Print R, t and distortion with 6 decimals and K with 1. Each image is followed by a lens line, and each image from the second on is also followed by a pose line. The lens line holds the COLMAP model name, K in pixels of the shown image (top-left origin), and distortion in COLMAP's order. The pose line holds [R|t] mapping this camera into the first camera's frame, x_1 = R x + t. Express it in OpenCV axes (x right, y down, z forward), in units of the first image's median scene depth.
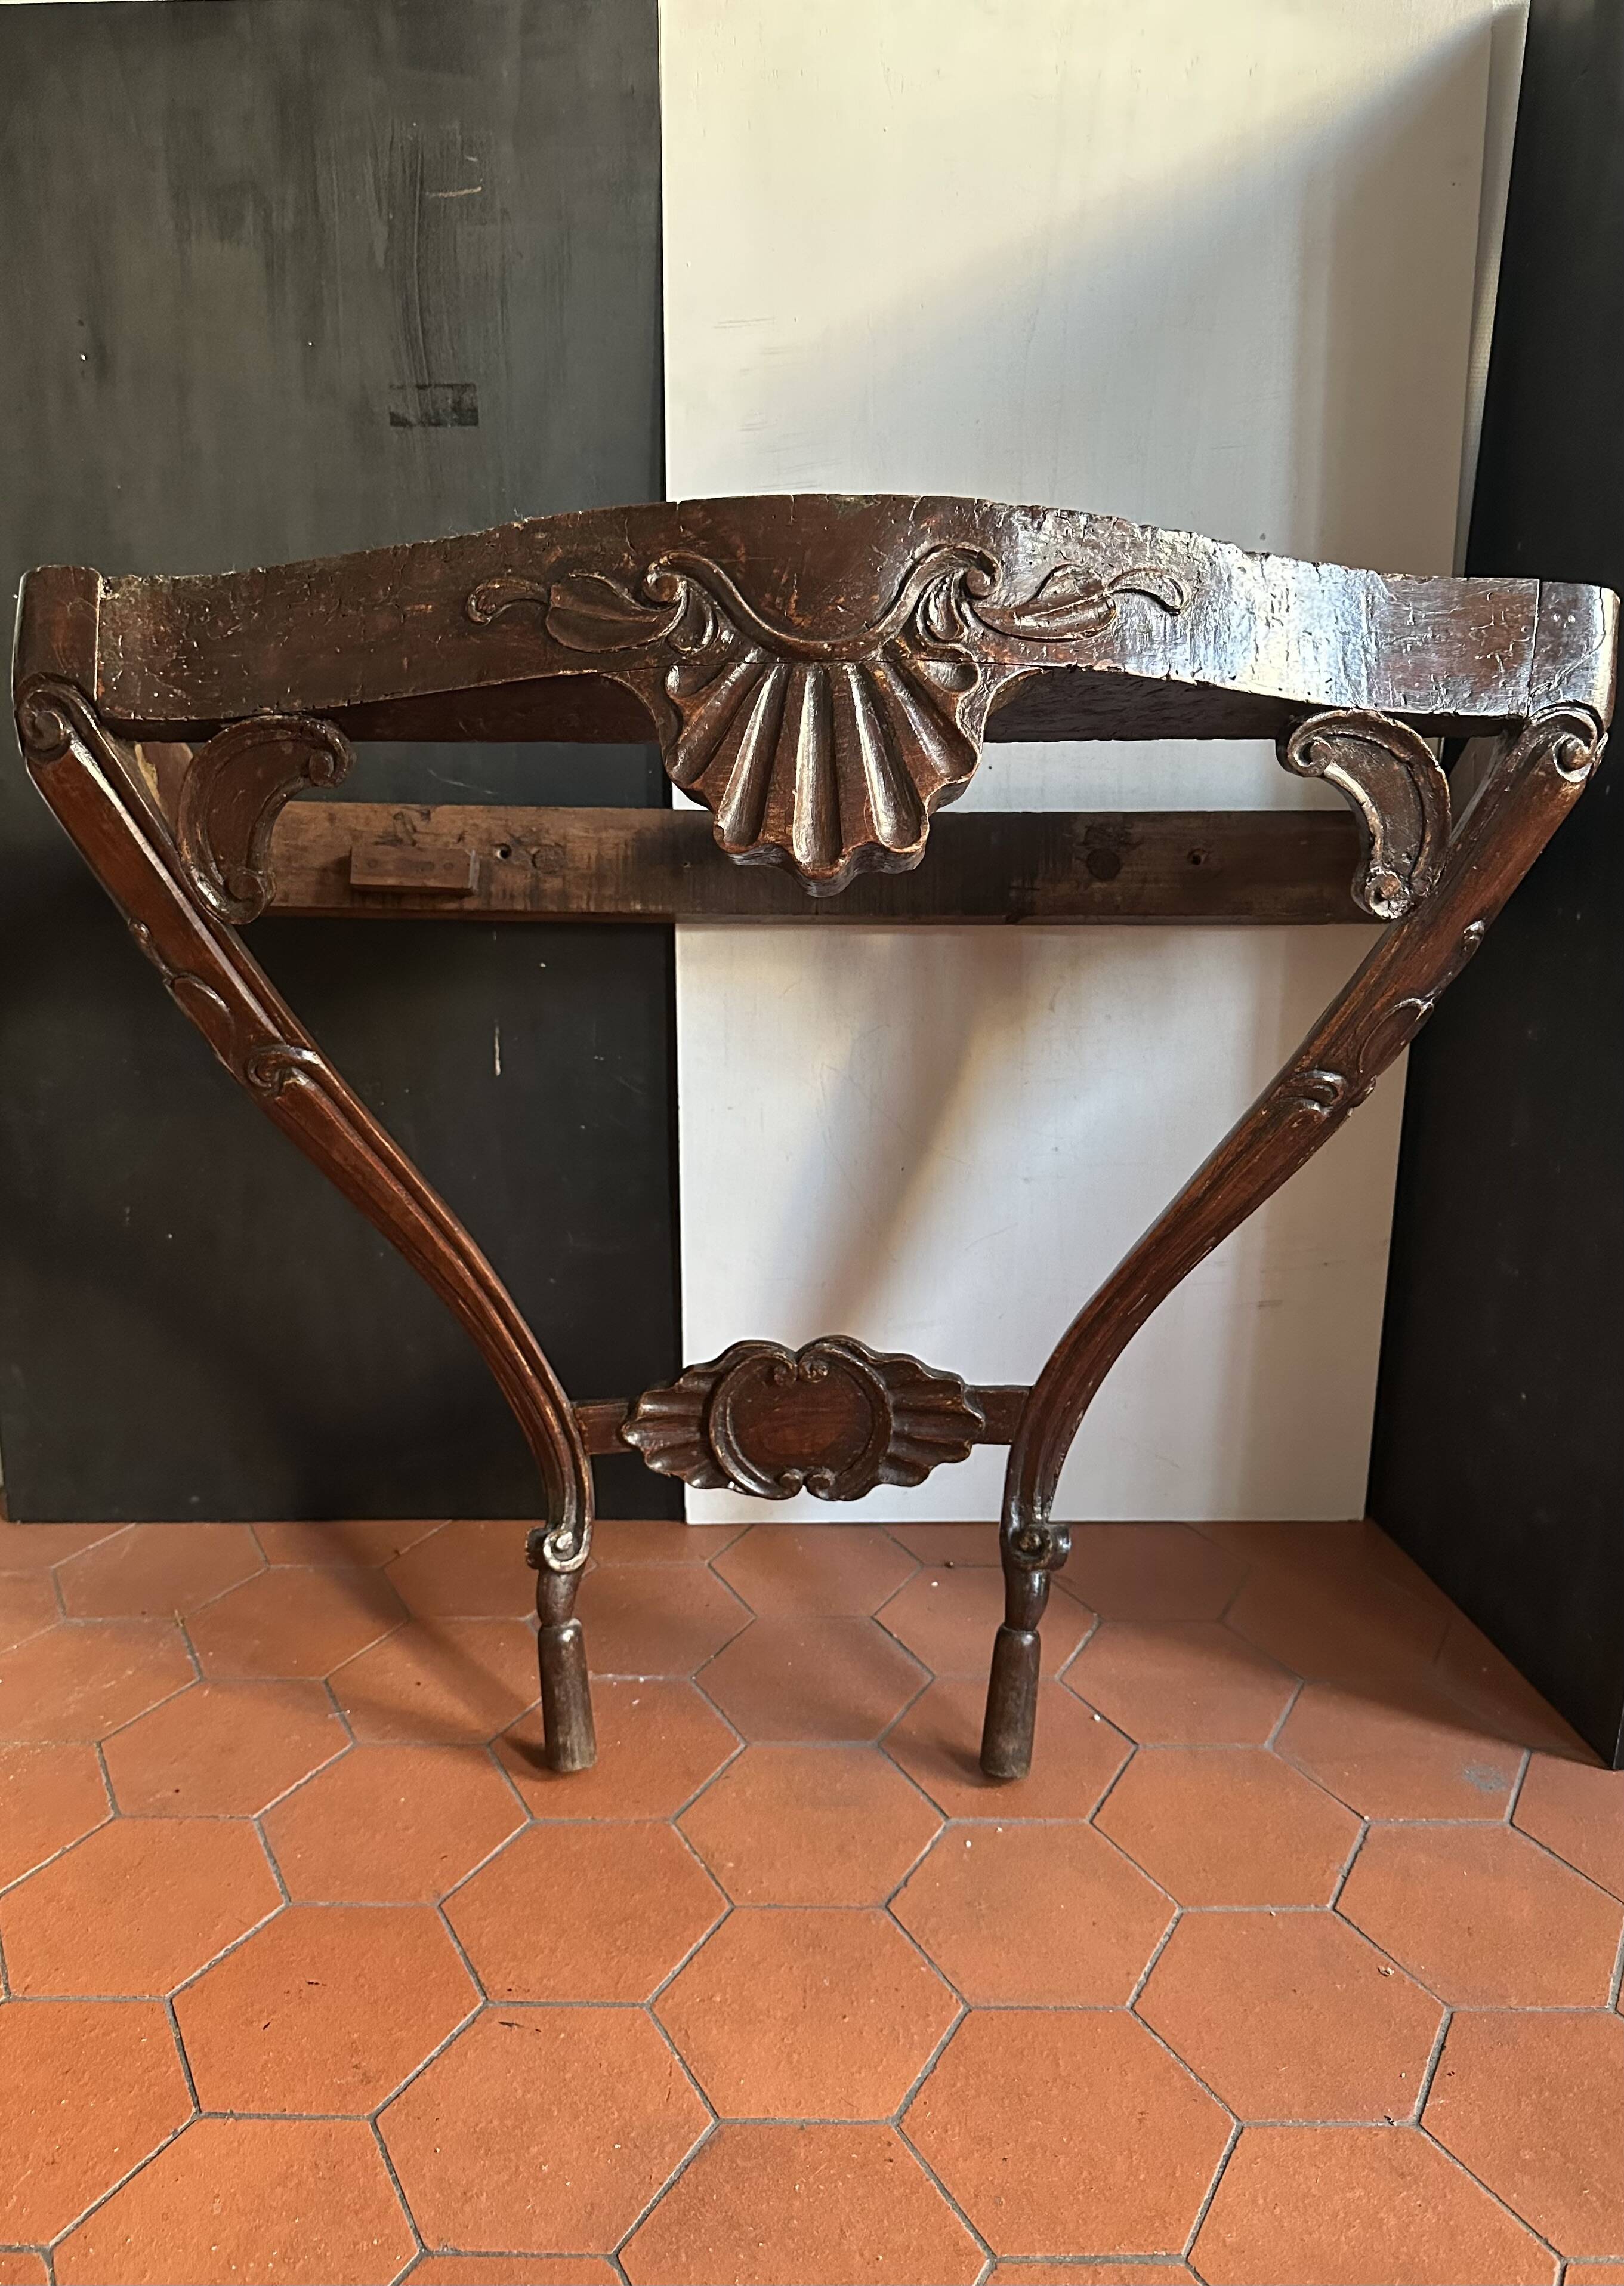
lens RADIAL K [[1706.5, 0, 824.3], [0, 1706.5, 1136.8], [0, 0, 1]] dist [0.118569, -0.242916]
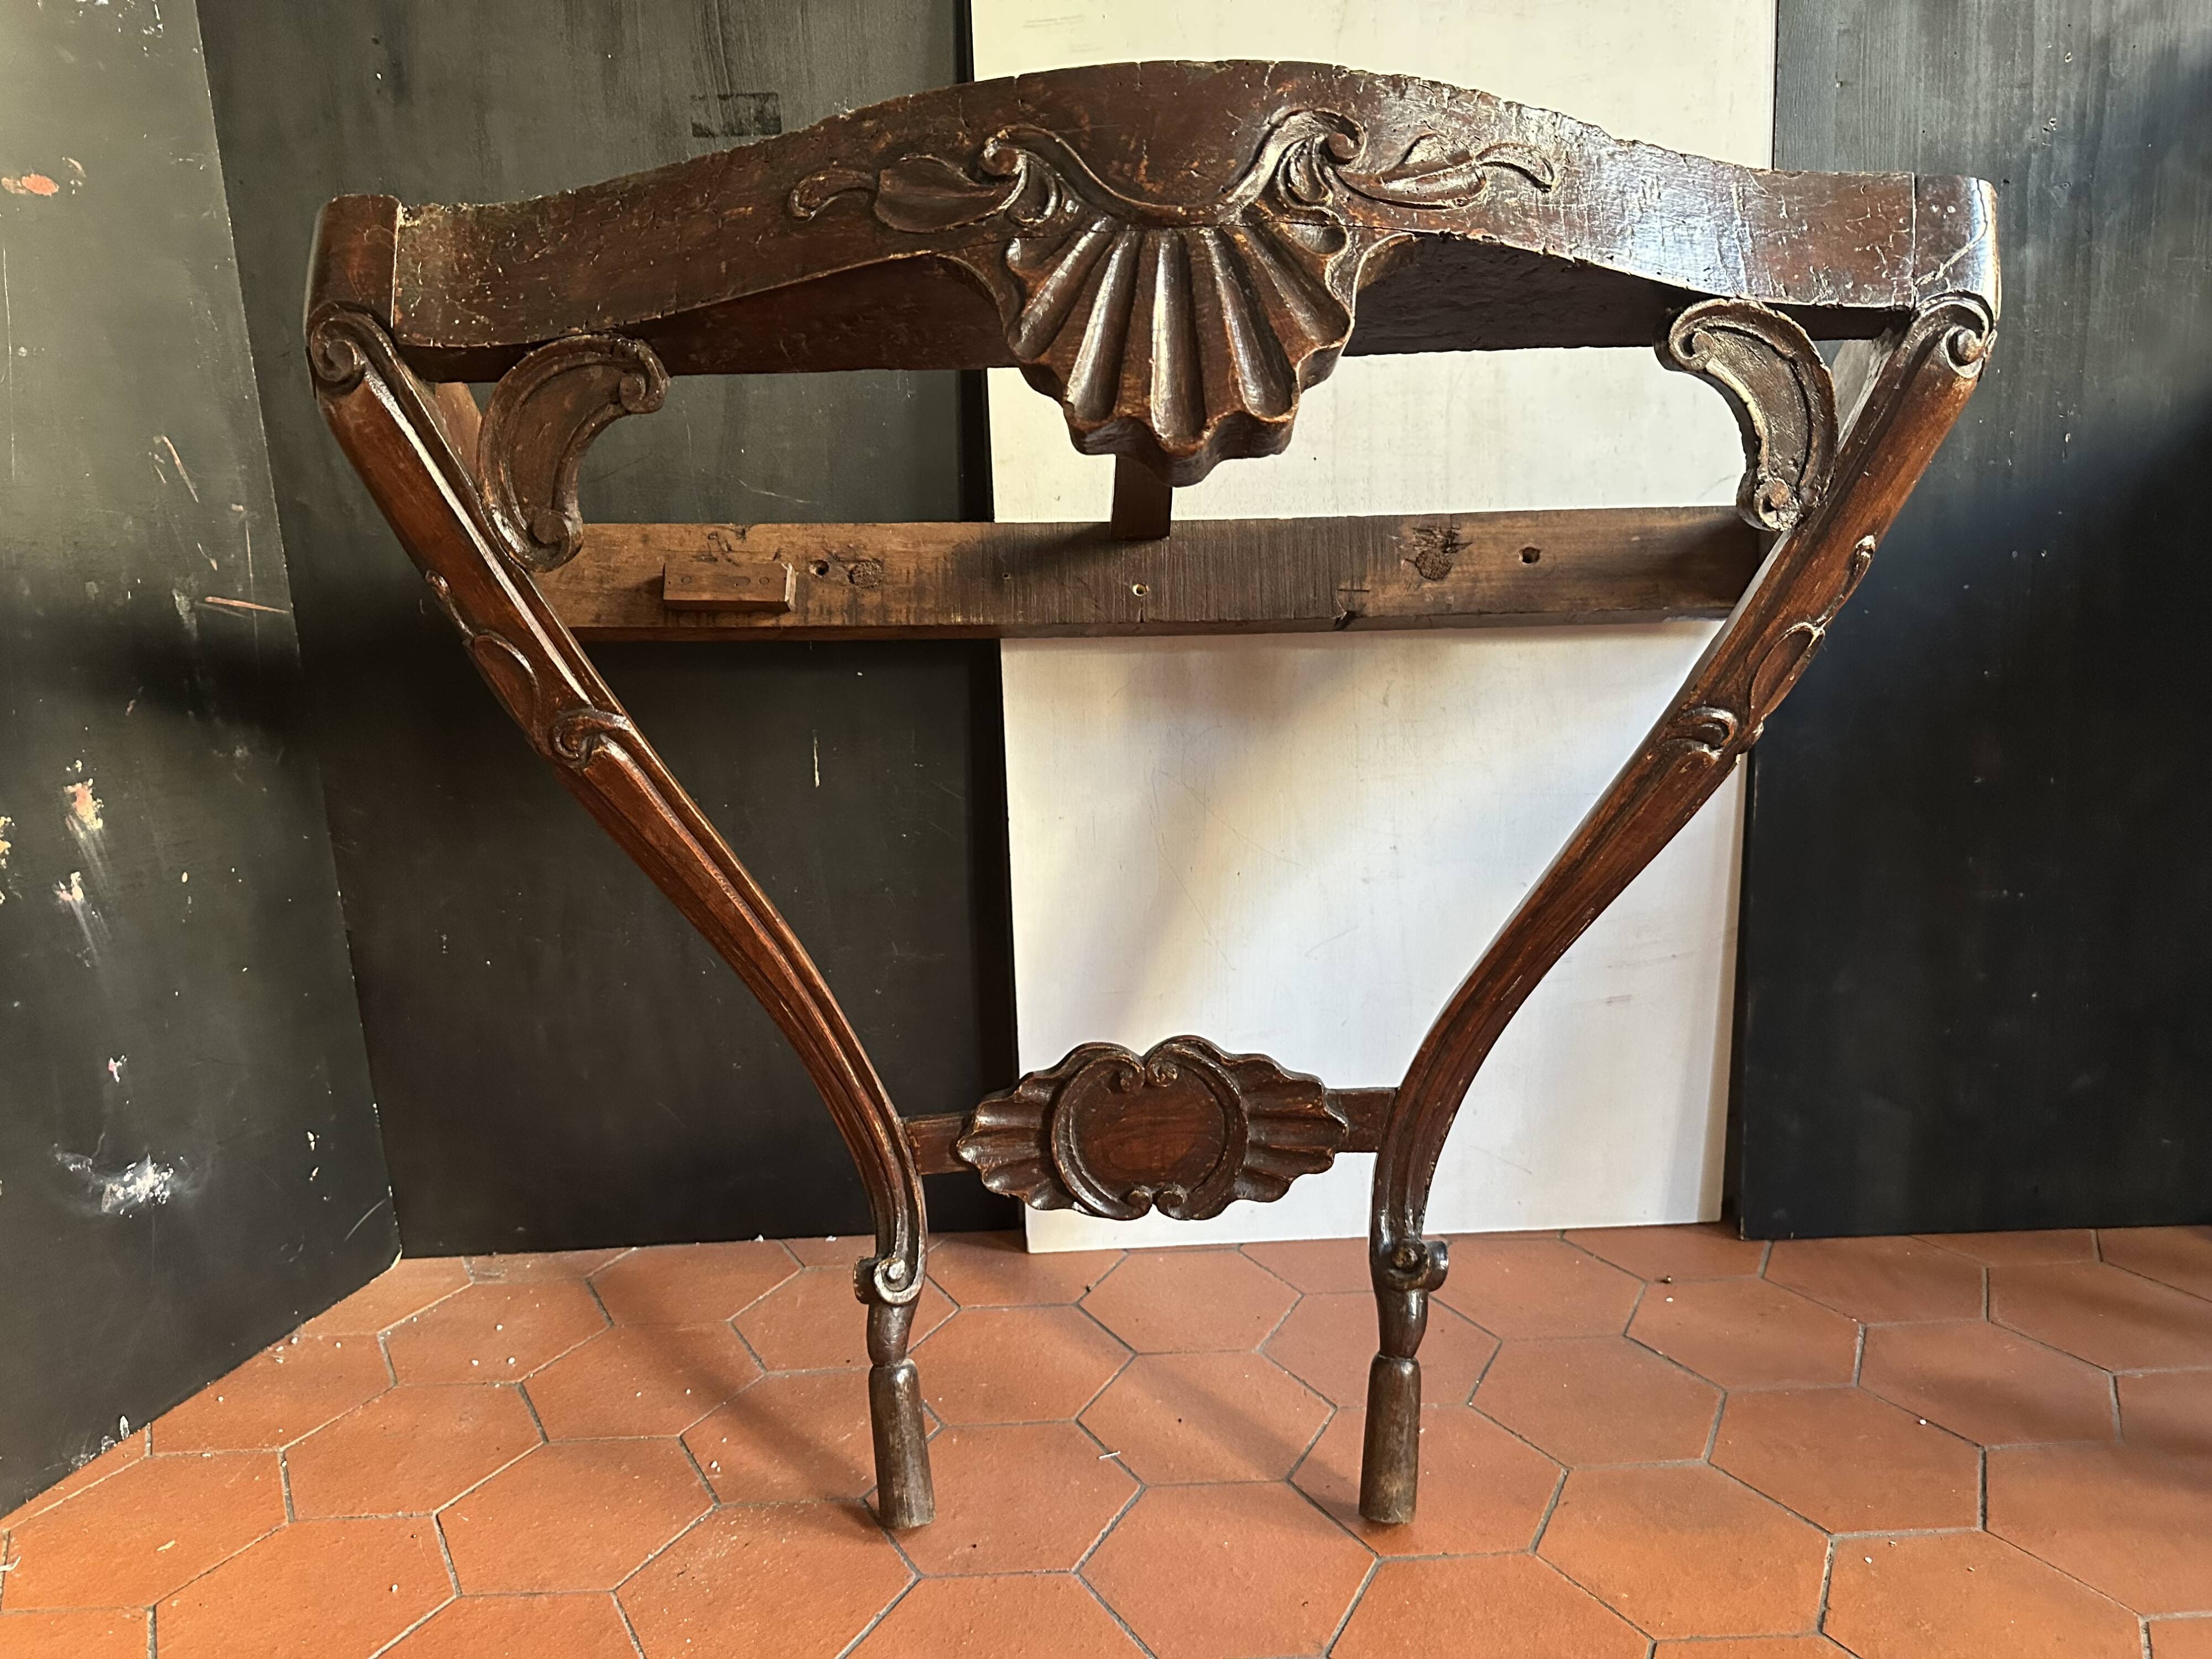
lens RADIAL K [[1570.5, 0, 1113.3], [0, 1570.5, 837.0], [0, 0, 1]] dist [0.074710, -0.123456]
pose [[0.999572, -0.027411, 0.010210, -0.047240], [0.028344, 0.993908, -0.106507, 0.122828], [-0.007228, 0.106751, 0.994260, 0.171184]]
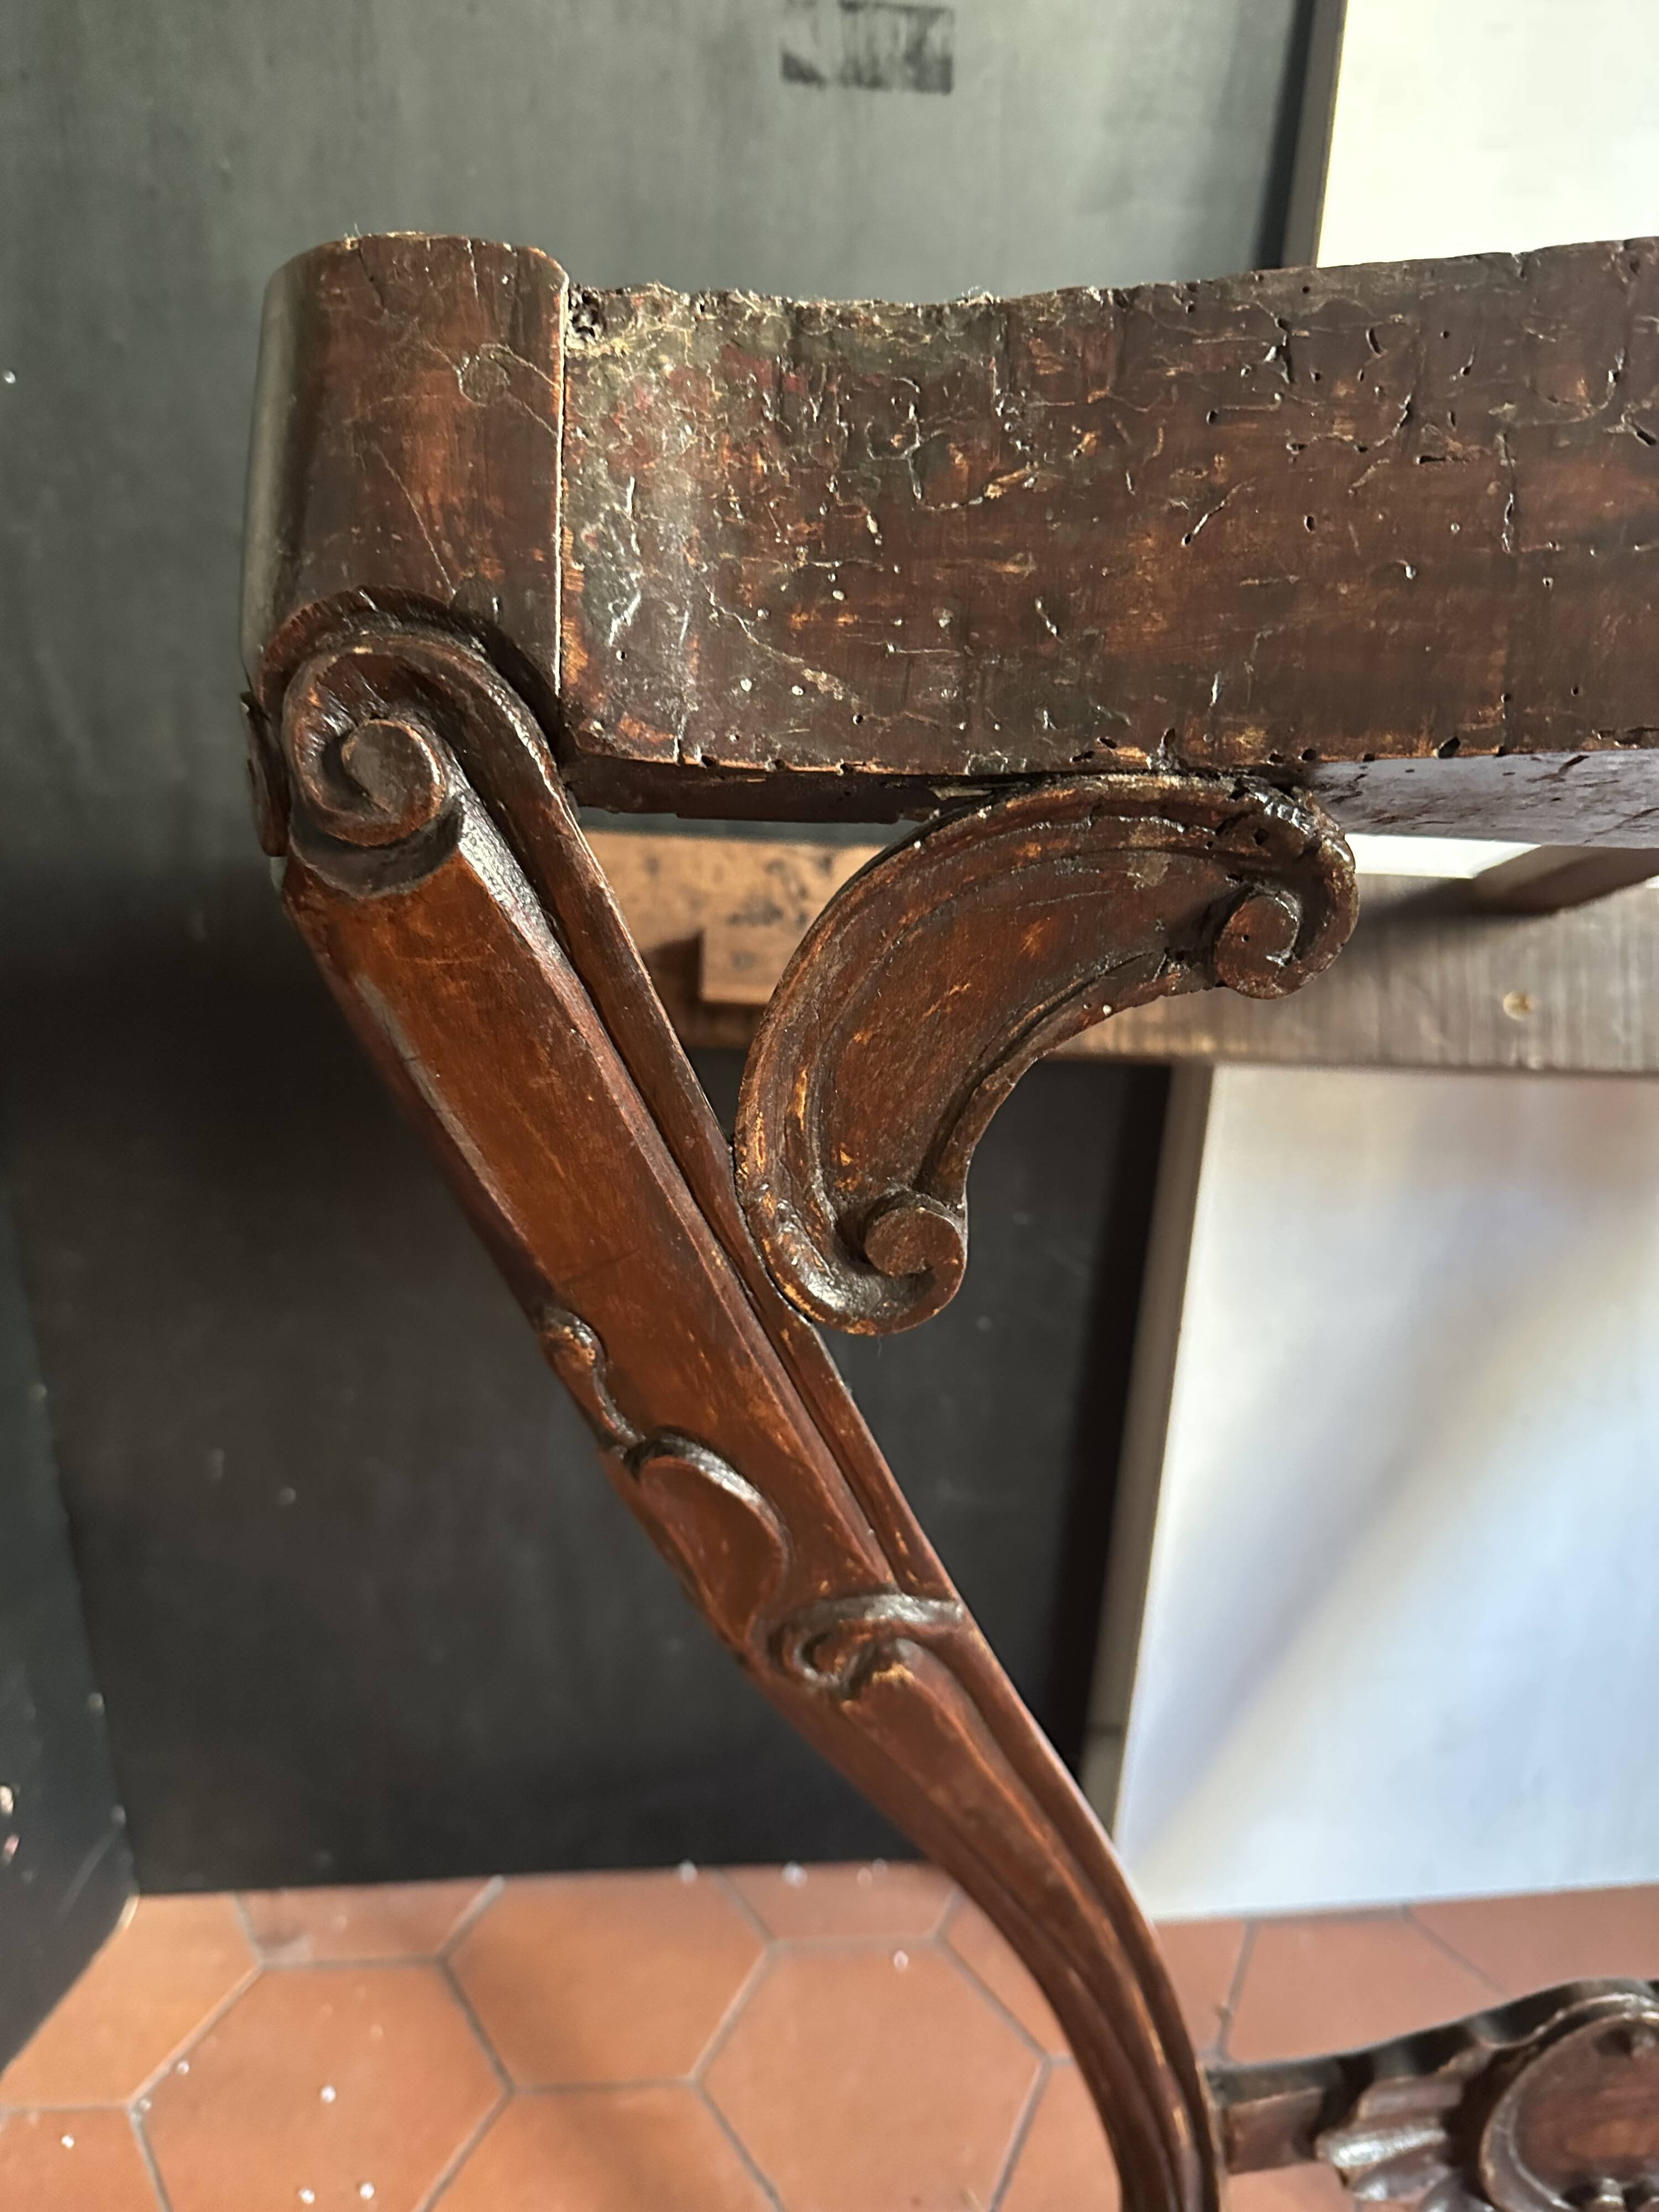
lens RADIAL K [[1606.1, 0, 829.5], [0, 1606.1, 1106.0], [0, 0, 1]] dist [-0.005409, -0.005596]
pose [[0.994403, 0.020814, 0.103582, -0.396589], [-0.025687, 0.998614, 0.045933, -0.191903], [-0.102482, -0.048337, 0.993560, 0.705583]]
